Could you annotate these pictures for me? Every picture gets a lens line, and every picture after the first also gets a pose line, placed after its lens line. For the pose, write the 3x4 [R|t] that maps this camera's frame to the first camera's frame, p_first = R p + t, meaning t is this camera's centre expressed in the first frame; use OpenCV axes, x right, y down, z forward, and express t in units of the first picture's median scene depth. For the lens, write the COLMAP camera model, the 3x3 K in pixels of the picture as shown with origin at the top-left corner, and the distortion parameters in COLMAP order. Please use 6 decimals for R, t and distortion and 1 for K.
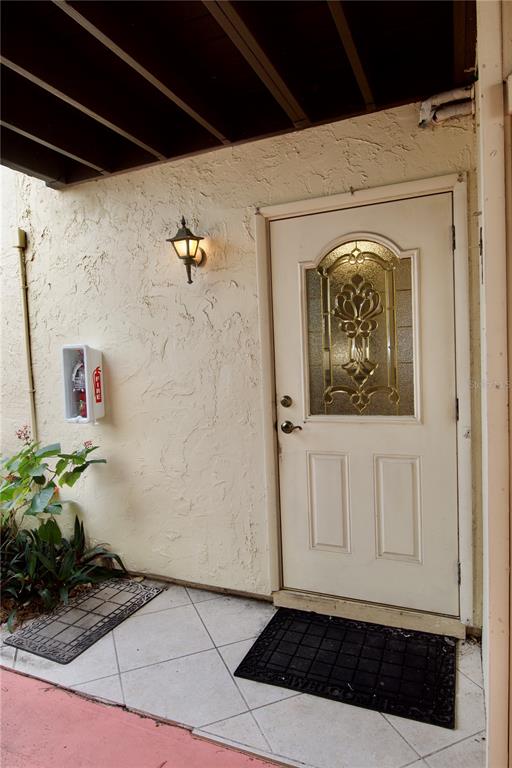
lens RADIAL K [[476.9, 0, 253.7], [0, 476.9, 370.4], [0, 0, 1]] dist [0.001502, -0.040281]
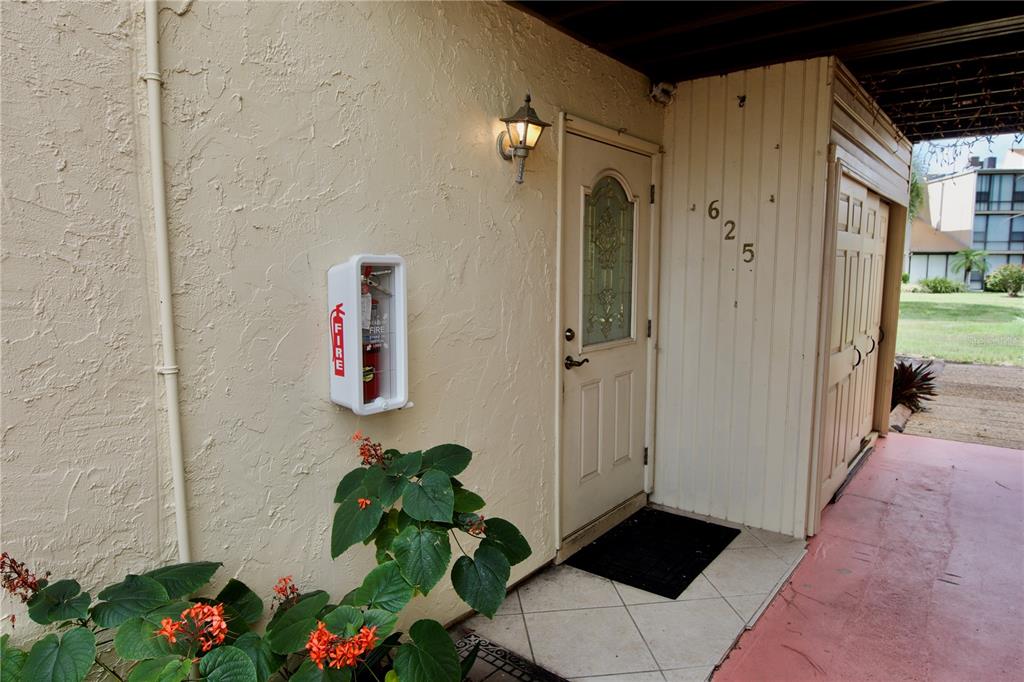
lens RADIAL K [[624.8, 0, 520.9], [0, 624.8, 338.4], [0, 0, 1]] dist [-0.016013, -0.002861]
pose [[0.238633, -0.069491, 0.968620, -1.120643], [0.036019, 0.997383, 0.062680, -0.006707], [-0.970442, 0.019931, 0.240512, 0.807336]]
